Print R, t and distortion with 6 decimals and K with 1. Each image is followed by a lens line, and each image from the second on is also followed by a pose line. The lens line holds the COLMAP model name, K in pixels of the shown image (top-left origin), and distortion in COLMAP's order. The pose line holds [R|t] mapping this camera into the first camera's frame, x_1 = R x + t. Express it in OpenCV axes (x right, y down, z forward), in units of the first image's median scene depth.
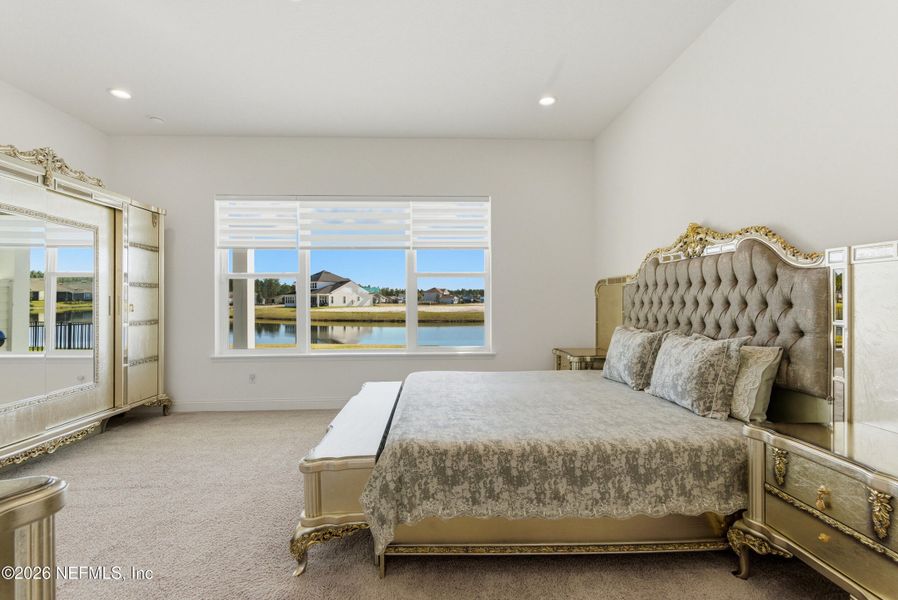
lens RADIAL K [[405.6, 0, 435.3], [0, 405.6, 299.9], [0, 0, 1]] dist [-0.000829, 0.001053]
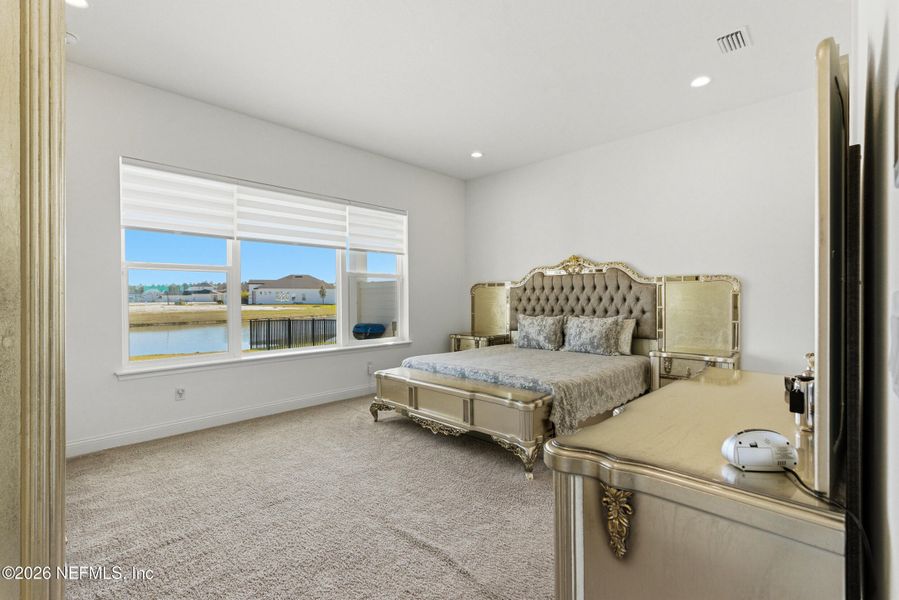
lens RADIAL K [[406.0, 0, 448.8], [0, 406.0, 298.6], [0, 0, 1]] dist [-0.000829, 0.001053]
pose [[0.726566, 0.000094, 0.687097, -0.988262], [-0.000626, 1.000000, 0.000524, 0.004207], [-0.687096, -0.000811, 0.726566, 0.070488]]
